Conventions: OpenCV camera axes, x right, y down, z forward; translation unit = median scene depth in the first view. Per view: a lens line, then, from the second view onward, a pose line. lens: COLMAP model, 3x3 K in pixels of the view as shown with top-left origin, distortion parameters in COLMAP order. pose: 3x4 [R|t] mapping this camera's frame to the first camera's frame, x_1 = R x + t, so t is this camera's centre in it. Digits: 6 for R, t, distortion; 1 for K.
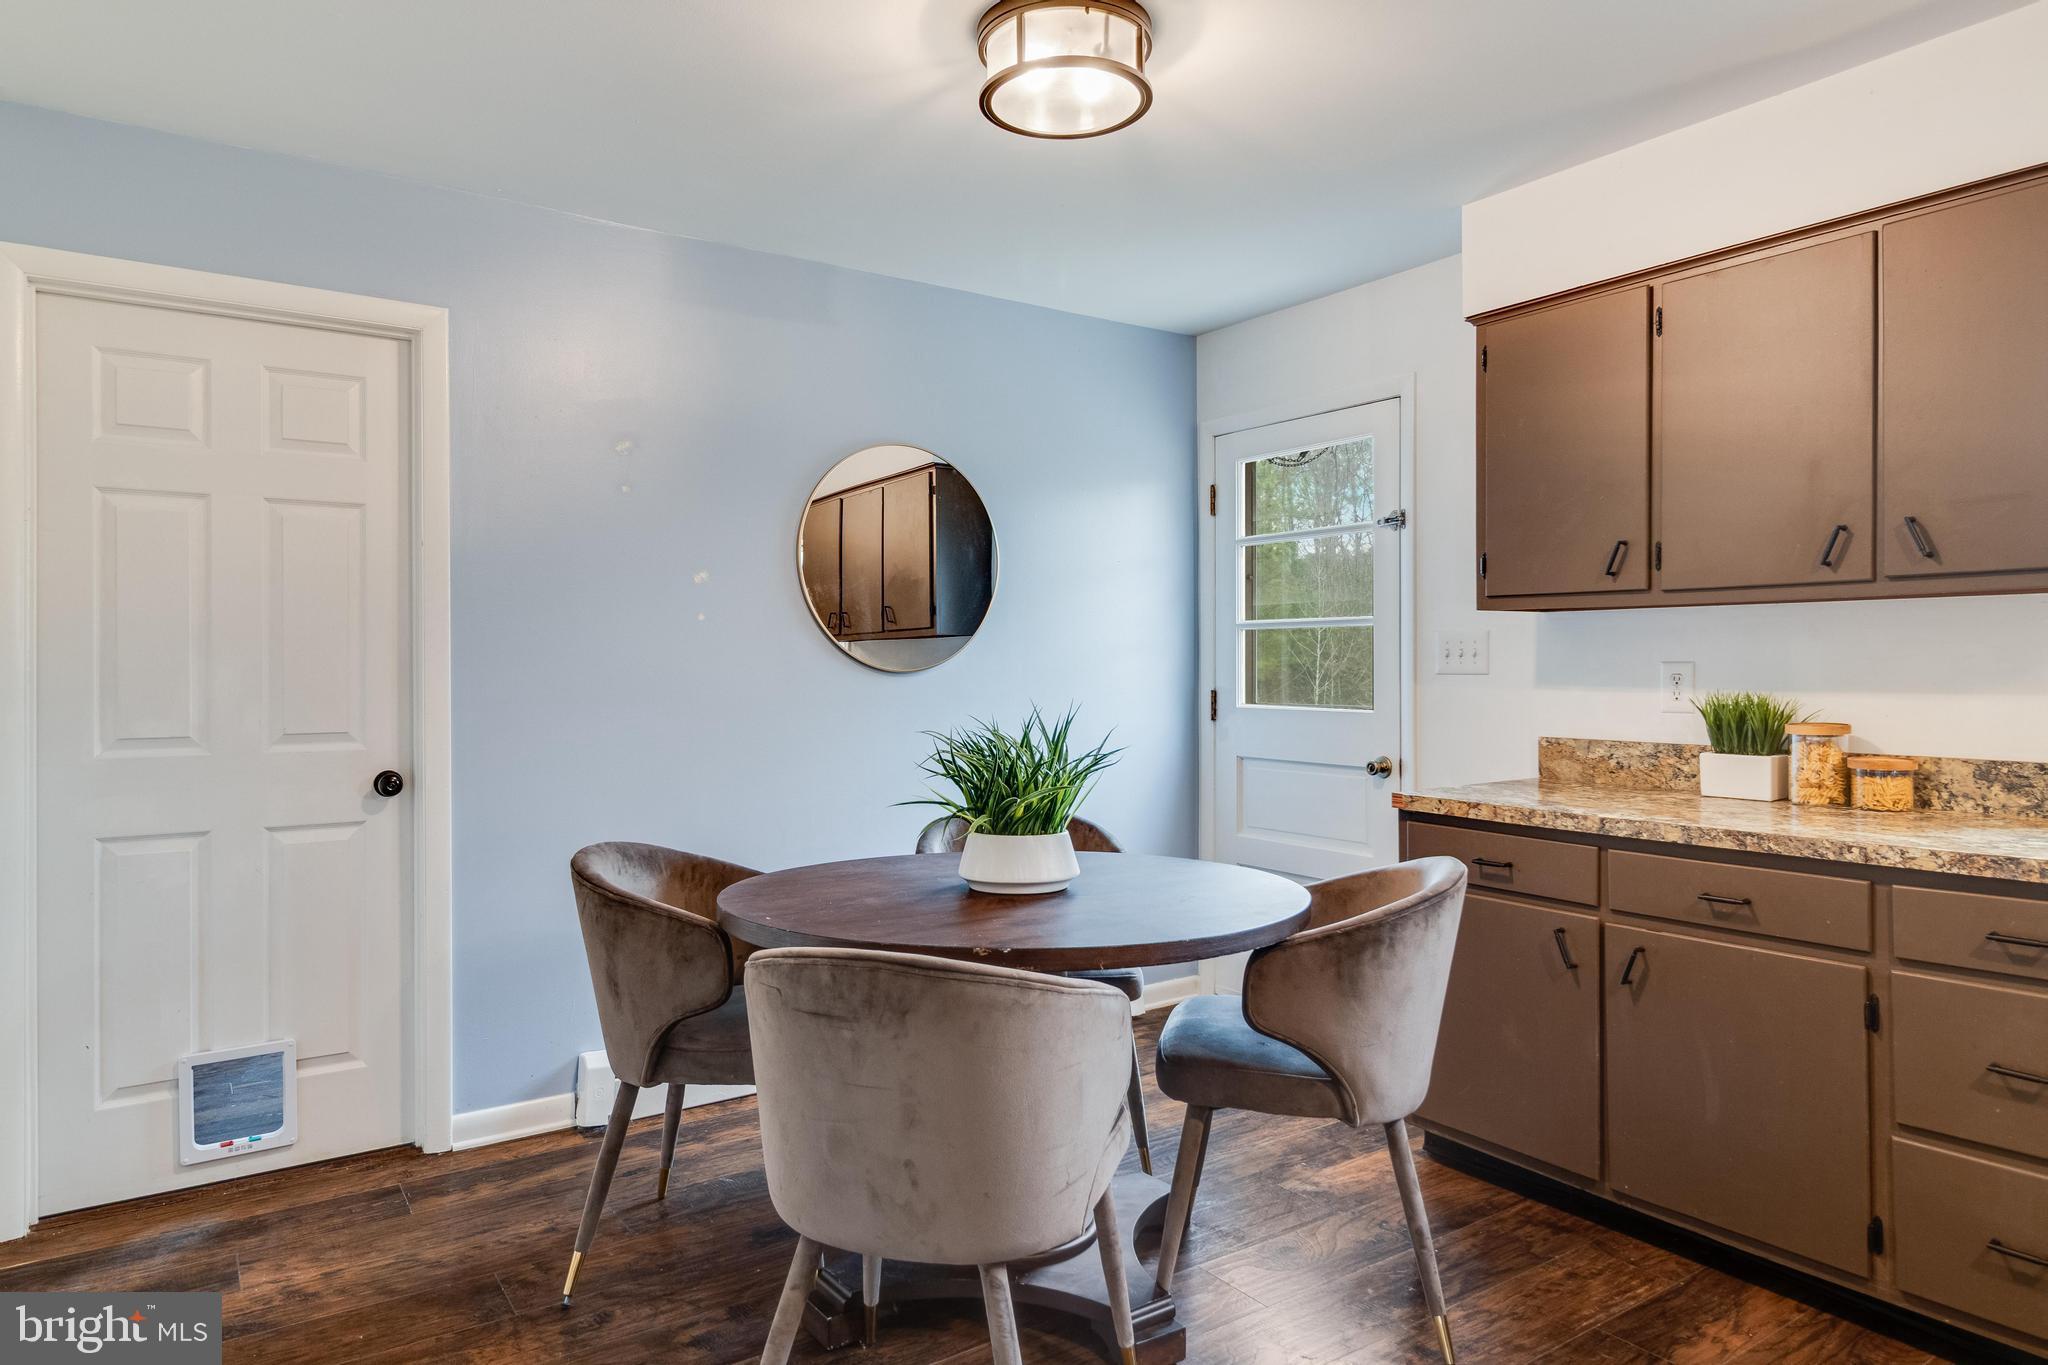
lens RADIAL K [[1248.1, 0, 1025.5], [0, 1248.1, 681.2], [0, 0, 1]] dist [0.008736, 0.000388]
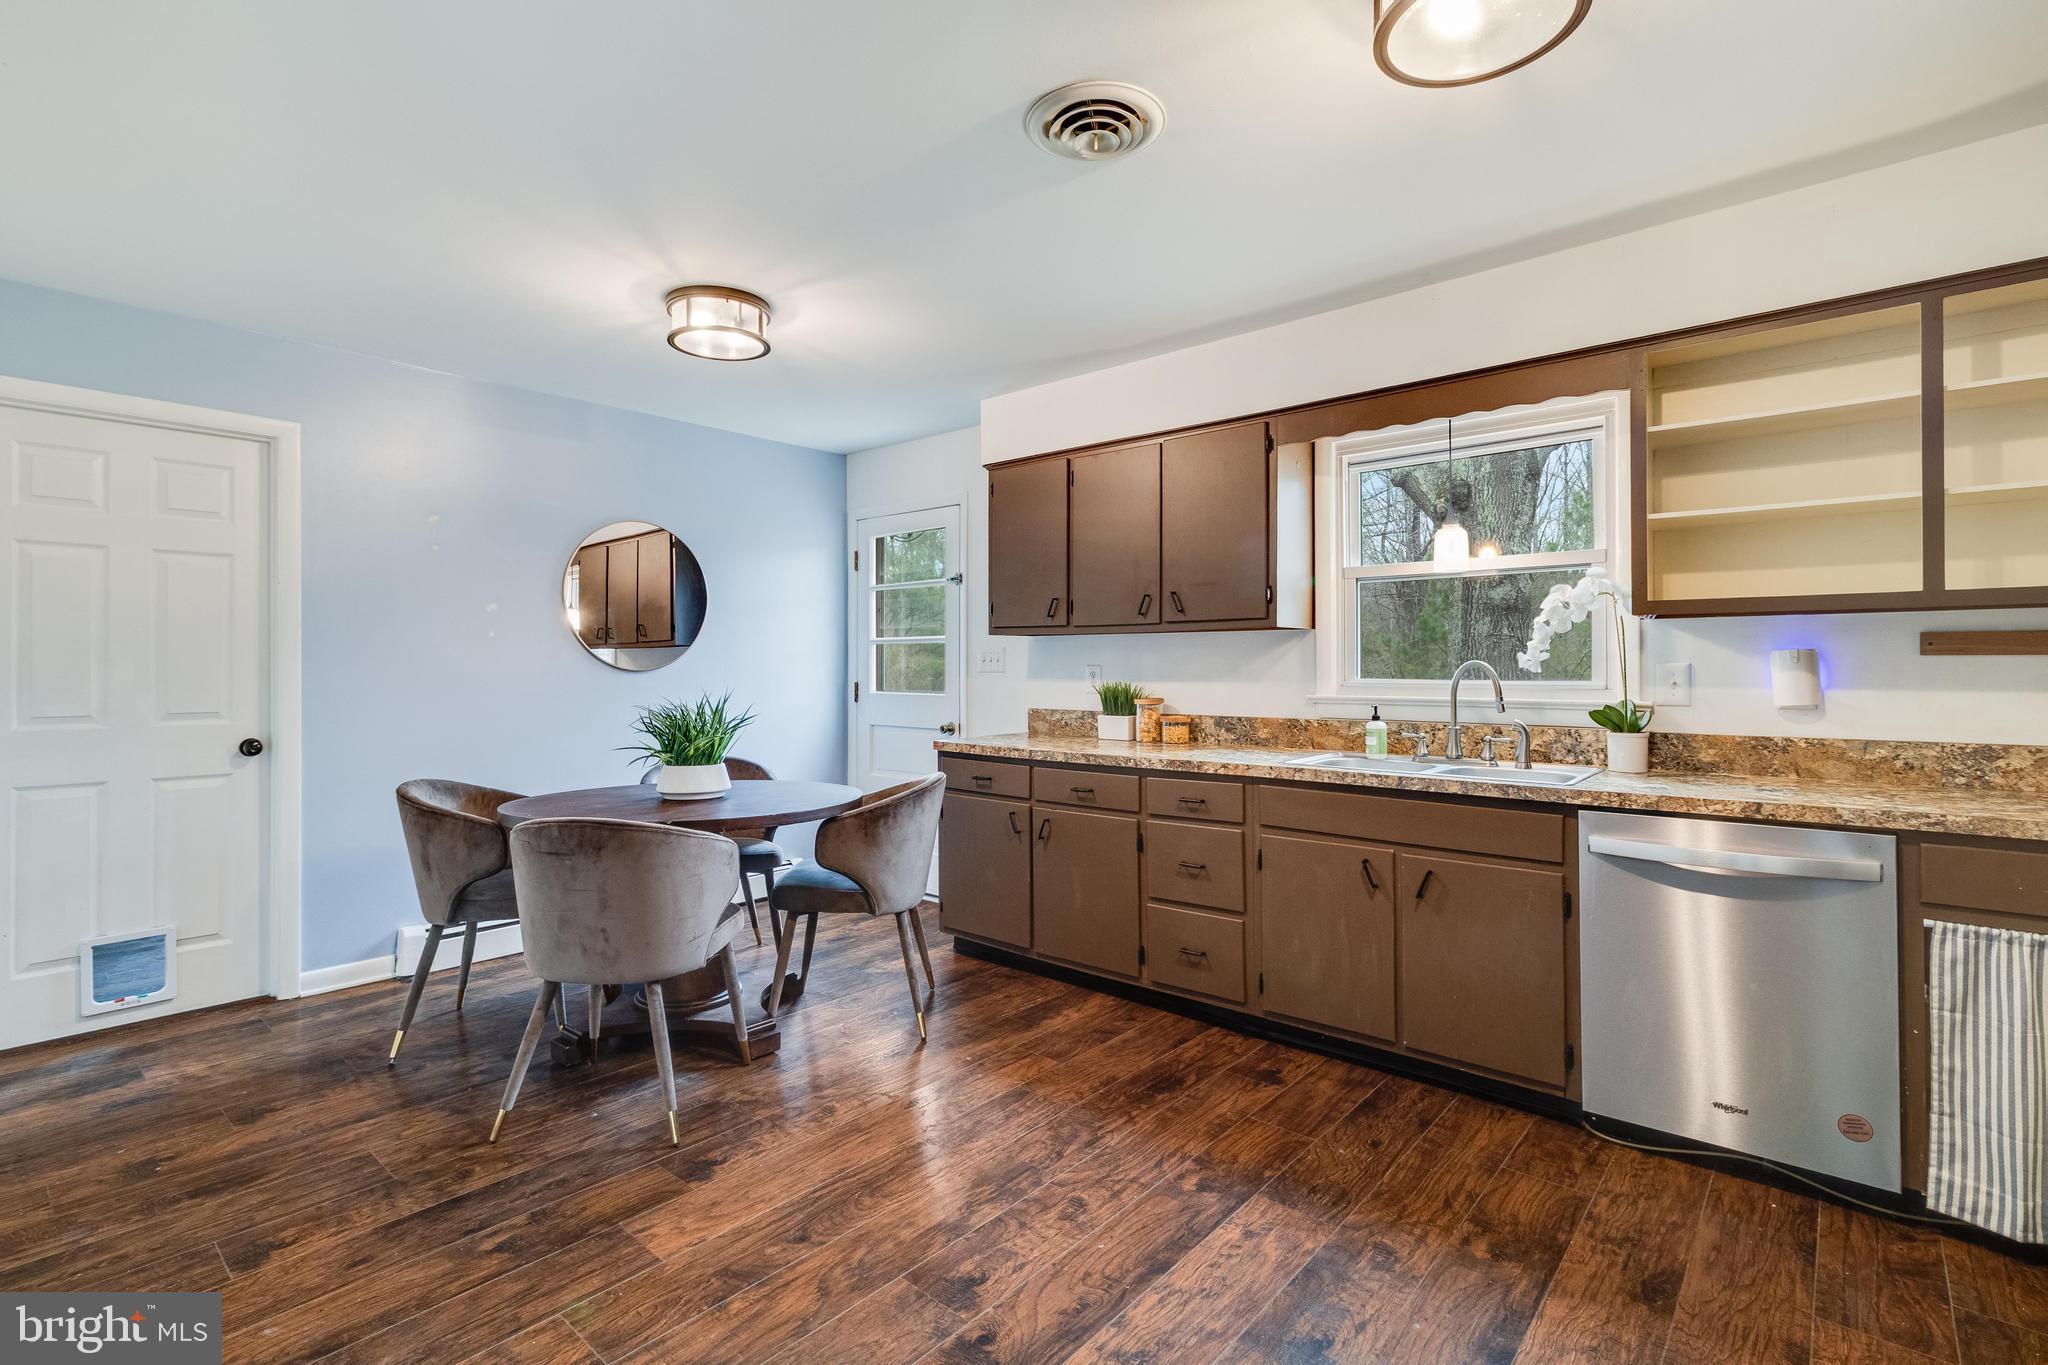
lens RADIAL K [[944.0, 0, 1014.6], [0, 944.0, 669.4], [0, 0, 1]] dist [0.008352, 0.001177]
pose [[0.970876, 0.000967, 0.239579, 0.107016], [0.001264, 0.999957, -0.009156, 0.003460], [-0.239578, 0.009192, 0.970834, -0.347092]]
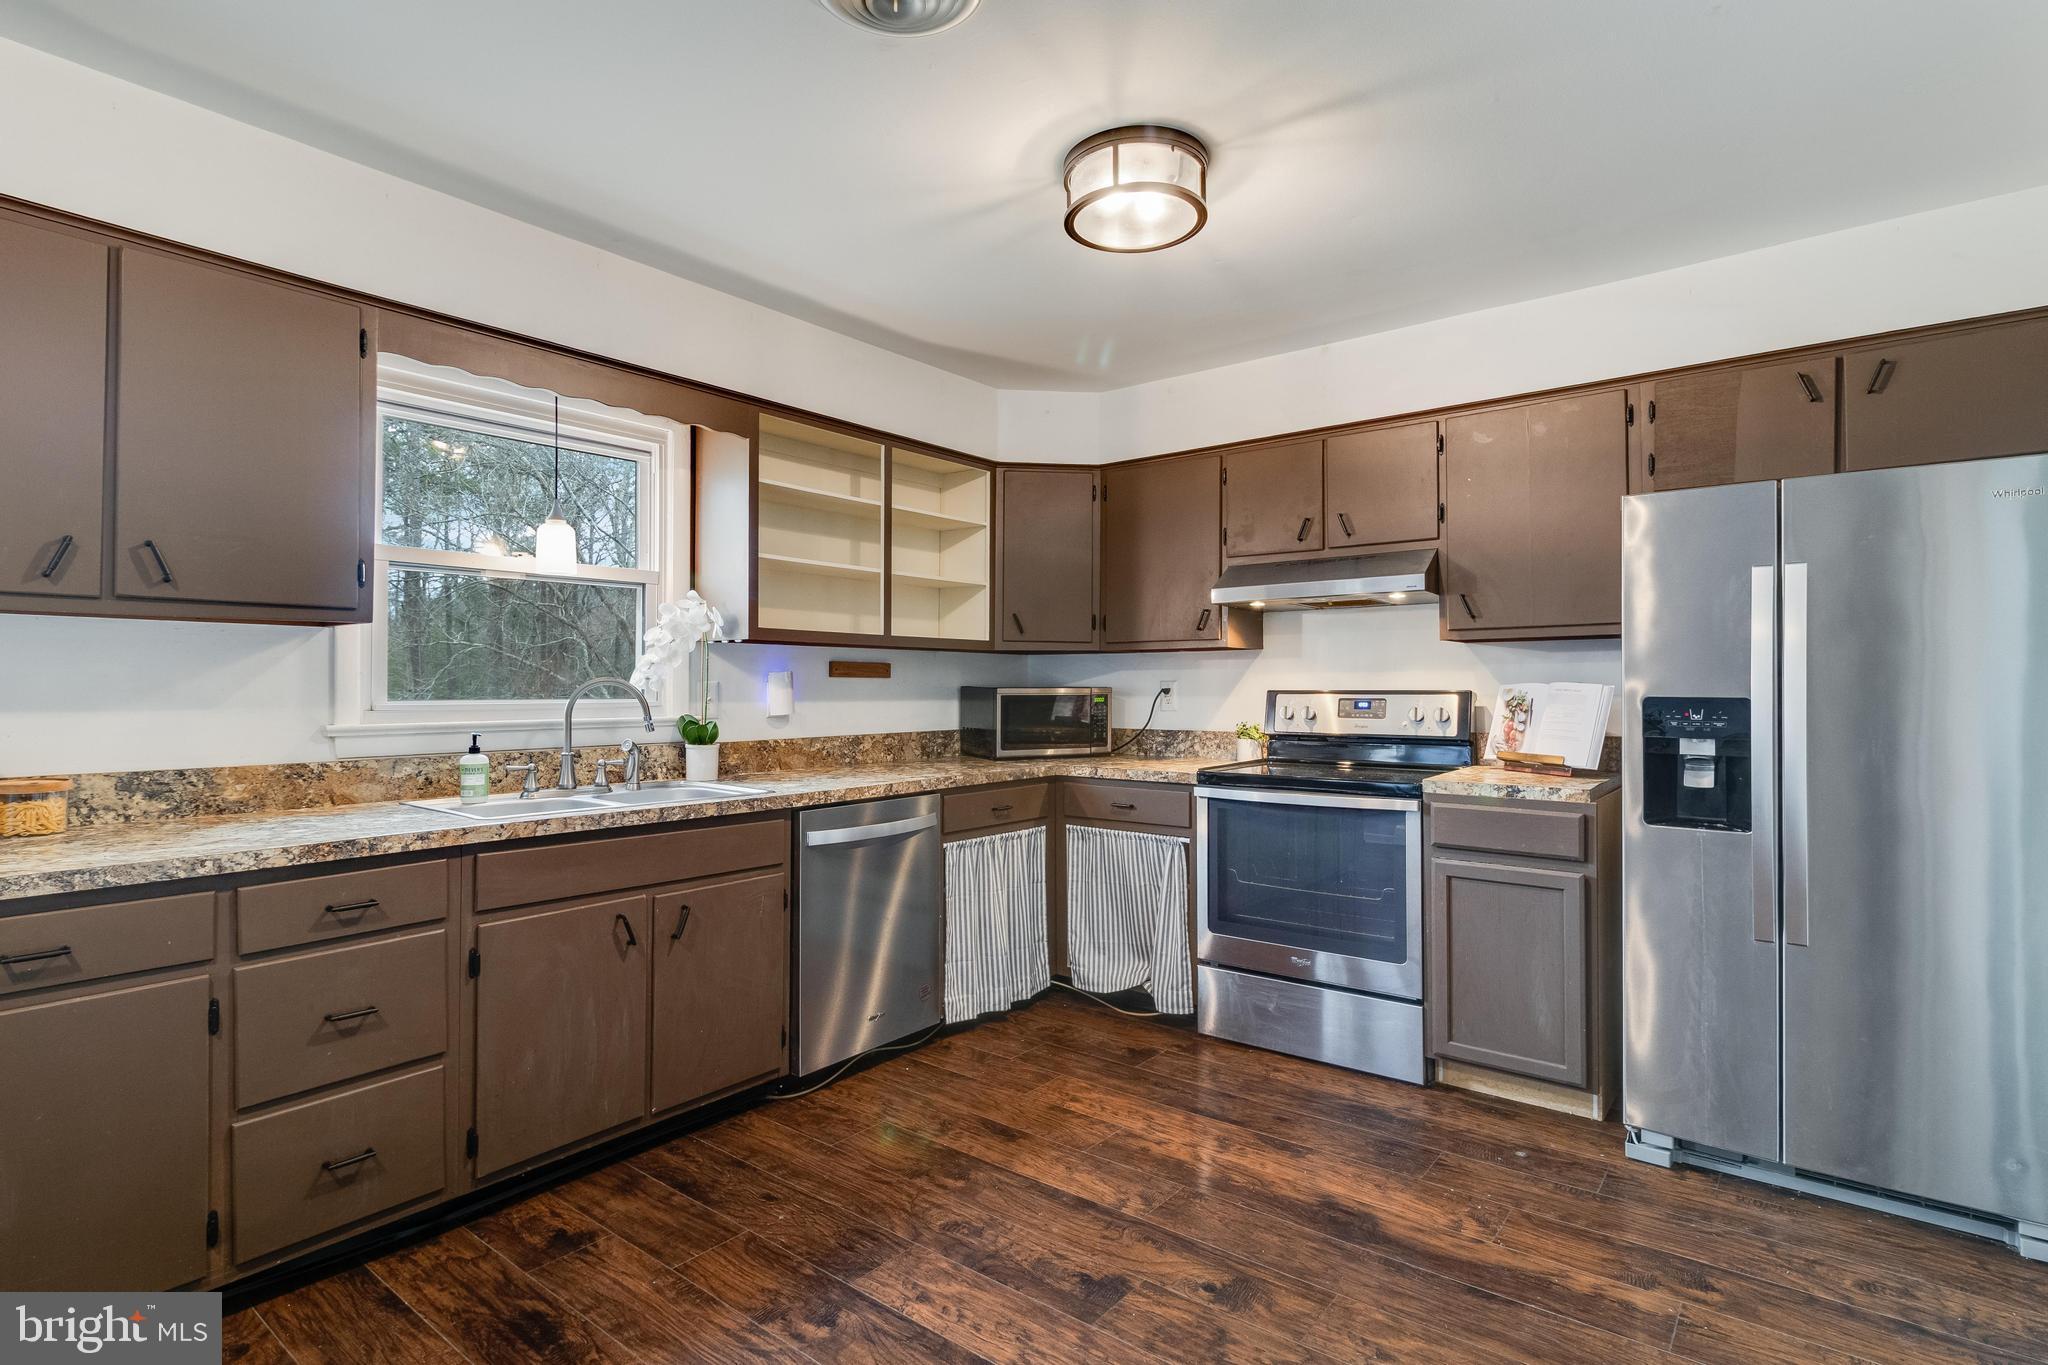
lens RADIAL K [[1020.2, 0, 1021.2], [0, 1020.2, 676.9], [0, 0, 1]] dist [-0.005843, 0.000430]
pose [[-0.289385, 0.010611, 0.957154, -0.283861], [0.010457, 0.999914, -0.007923, -0.003624], [-0.957156, 0.007716, -0.289471, 0.516013]]
